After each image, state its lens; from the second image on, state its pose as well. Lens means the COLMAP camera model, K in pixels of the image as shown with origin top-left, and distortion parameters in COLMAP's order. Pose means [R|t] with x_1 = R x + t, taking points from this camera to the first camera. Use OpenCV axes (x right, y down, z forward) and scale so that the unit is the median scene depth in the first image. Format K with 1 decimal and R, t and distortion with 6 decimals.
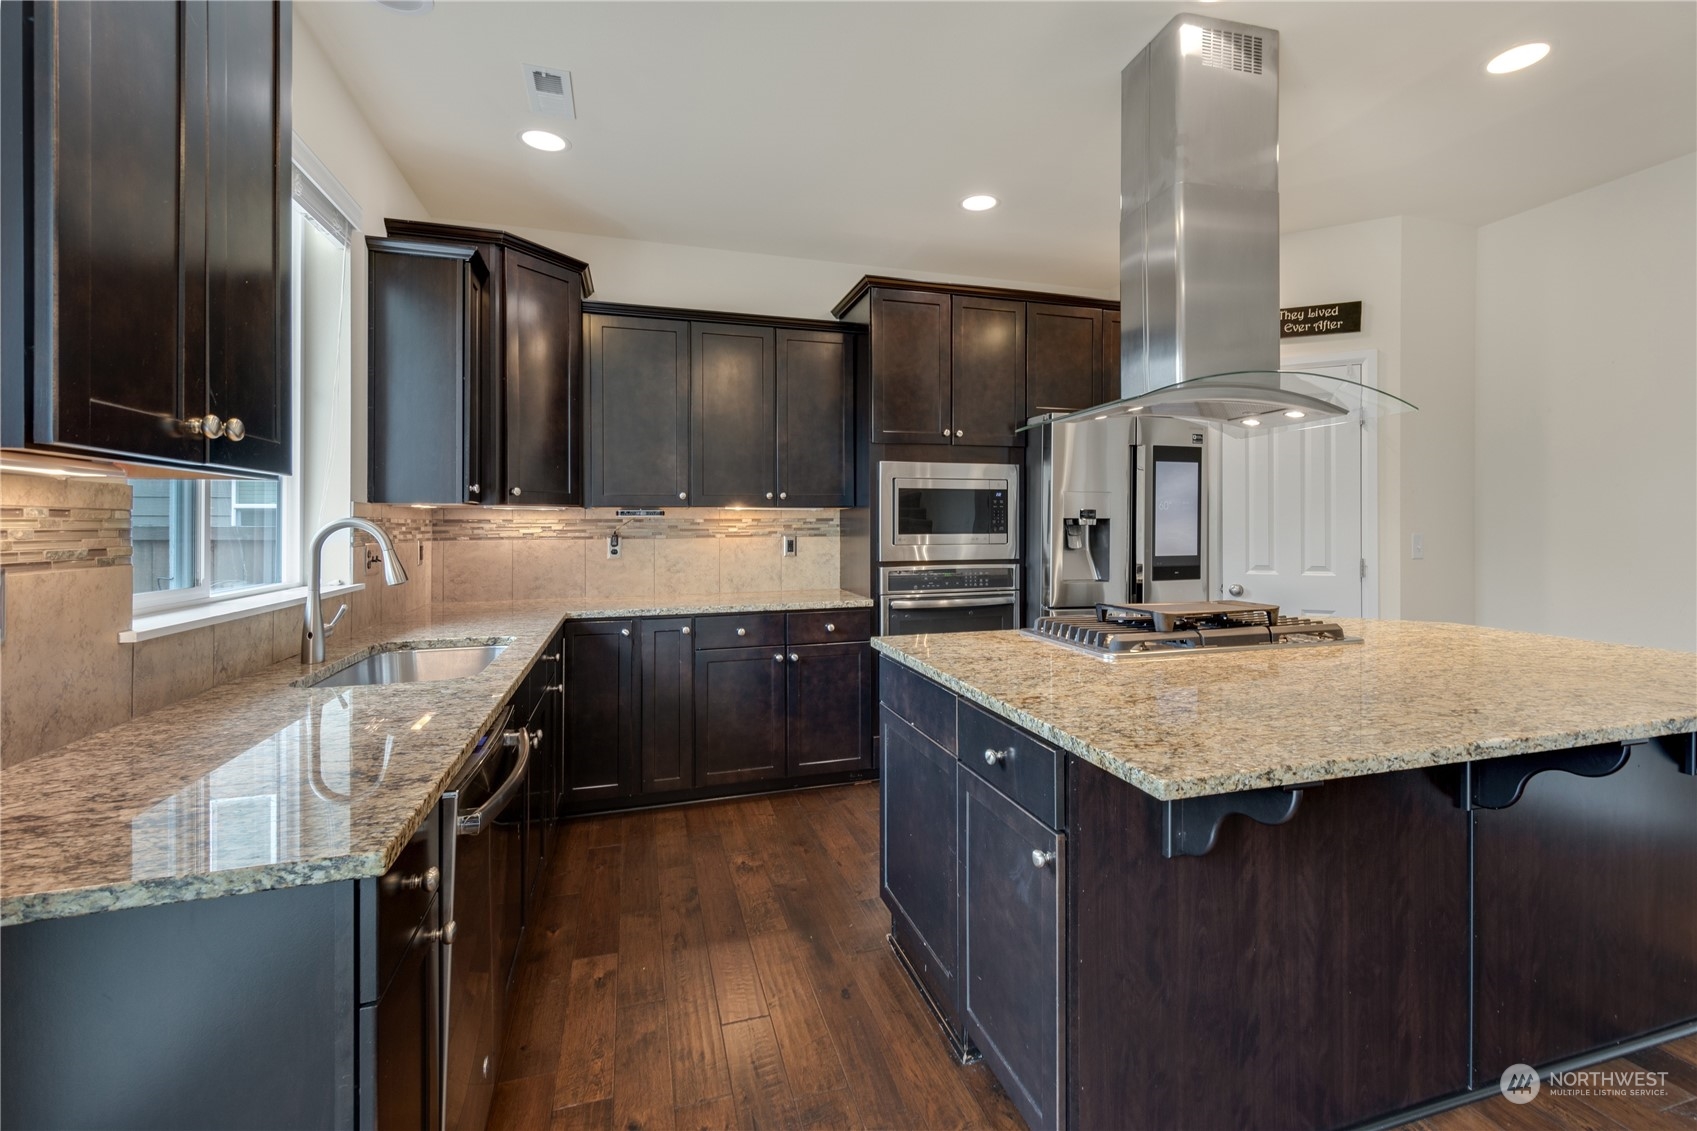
lens RADIAL K [[758.8, 0, 877.9], [0, 758.8, 521.9], [0, 0, 1]] dist [0.002776, -0.000893]
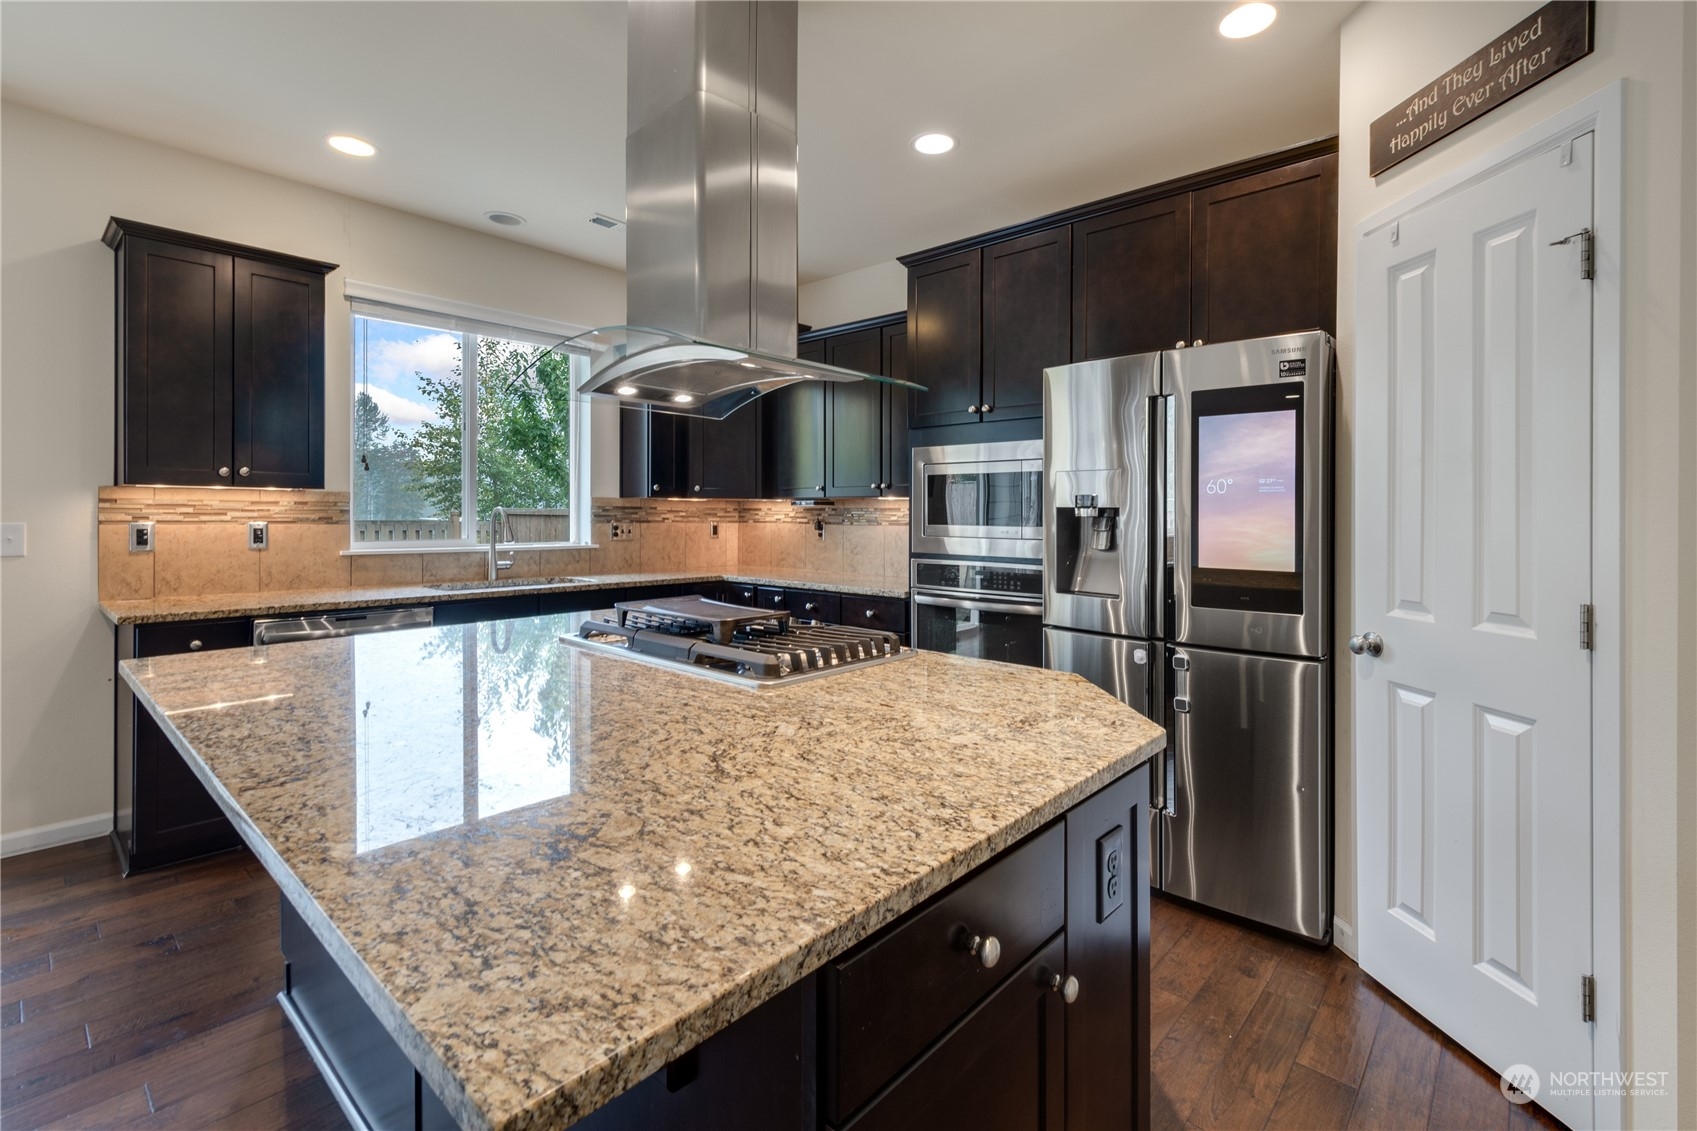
lens RADIAL K [[758.8, 0, 875.4], [0, 758.8, 515.0], [0, 0, 1]] dist [0.002776, -0.000893]
pose [[0.518953, 0.008070, -0.854765, 1.024142], [-0.007384, 0.999960, 0.004958, 0.000585], [0.854771, 0.003738, 0.518992, 0.596002]]
